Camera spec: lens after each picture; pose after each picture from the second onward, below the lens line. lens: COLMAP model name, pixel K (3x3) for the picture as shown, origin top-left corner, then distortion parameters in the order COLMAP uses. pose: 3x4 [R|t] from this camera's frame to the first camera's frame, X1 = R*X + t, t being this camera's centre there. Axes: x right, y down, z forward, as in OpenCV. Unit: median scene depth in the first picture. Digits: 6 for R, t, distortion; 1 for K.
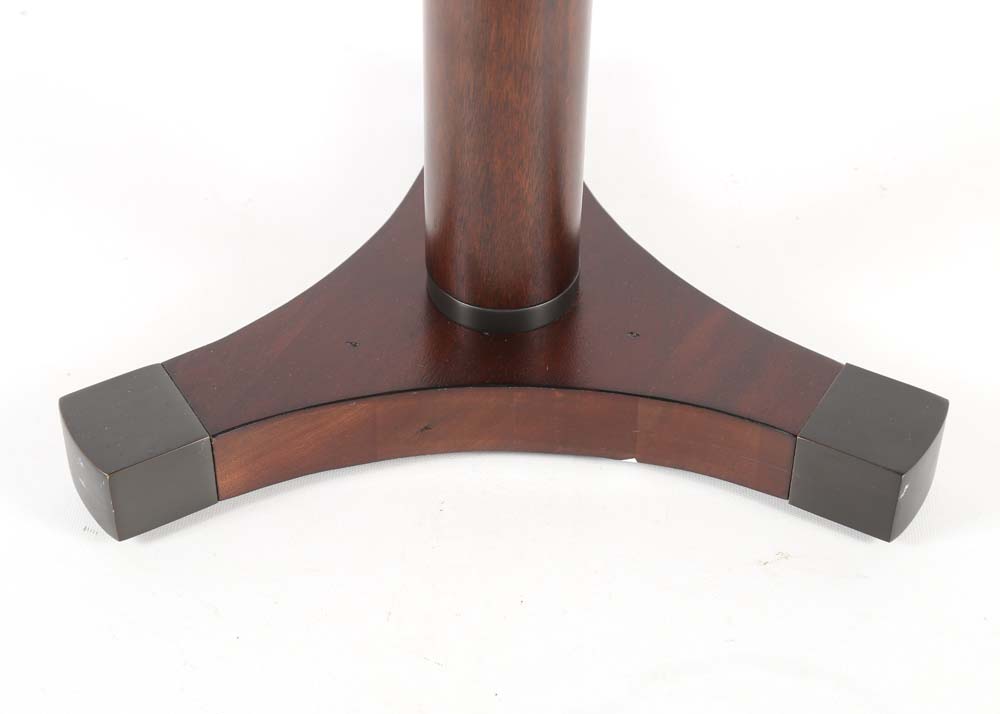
lens RADIAL K [[2159.5, 0, 502.0], [0, 2159.5, 358.6], [0, 0, 1]] dist [0.192805, 0.000000]
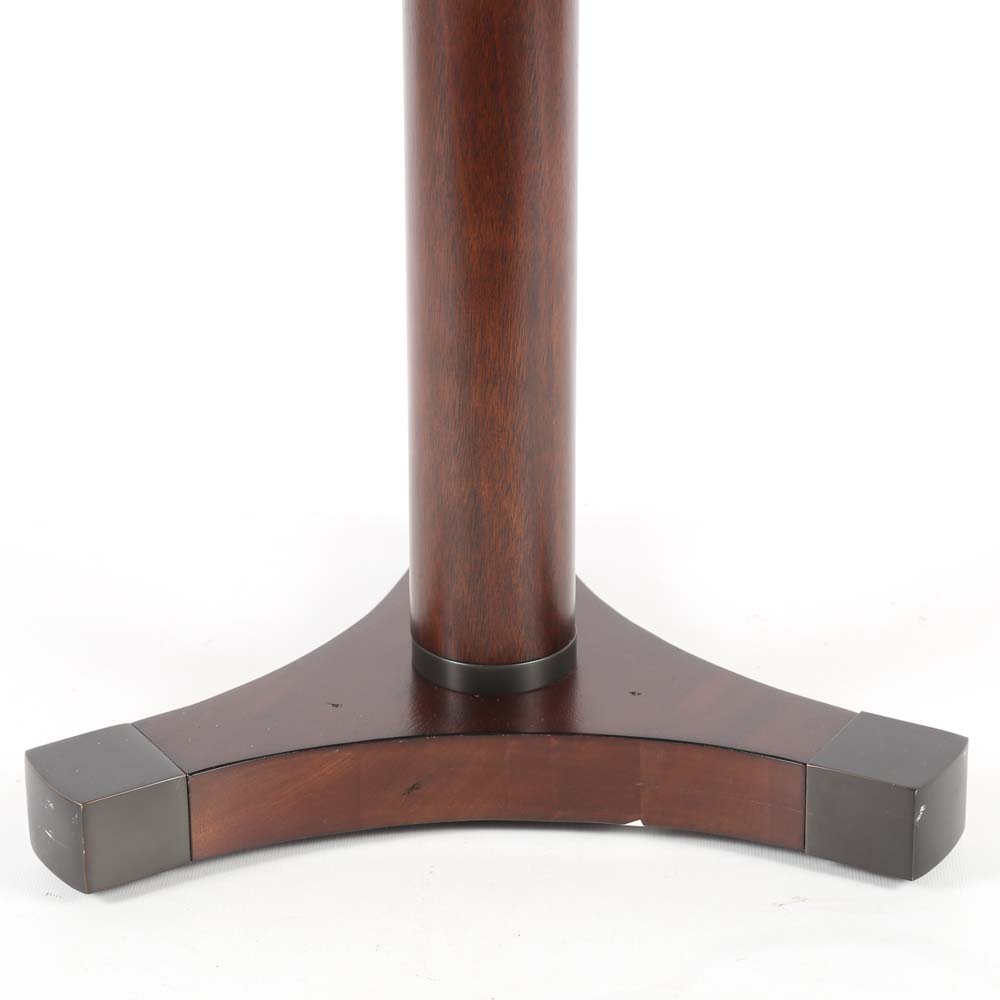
lens RADIAL K [[3921.4, 0, 505.2], [0, 3921.4, 500.5], [0, 0, 1]] dist [0.447160, 0.000000]
pose [[0.999803, -0.019845, 0.000080, 0.006658], [0.018879, 0.949885, -0.312028, 0.452035], [0.006116, 0.311968, 0.950073, -0.658319]]
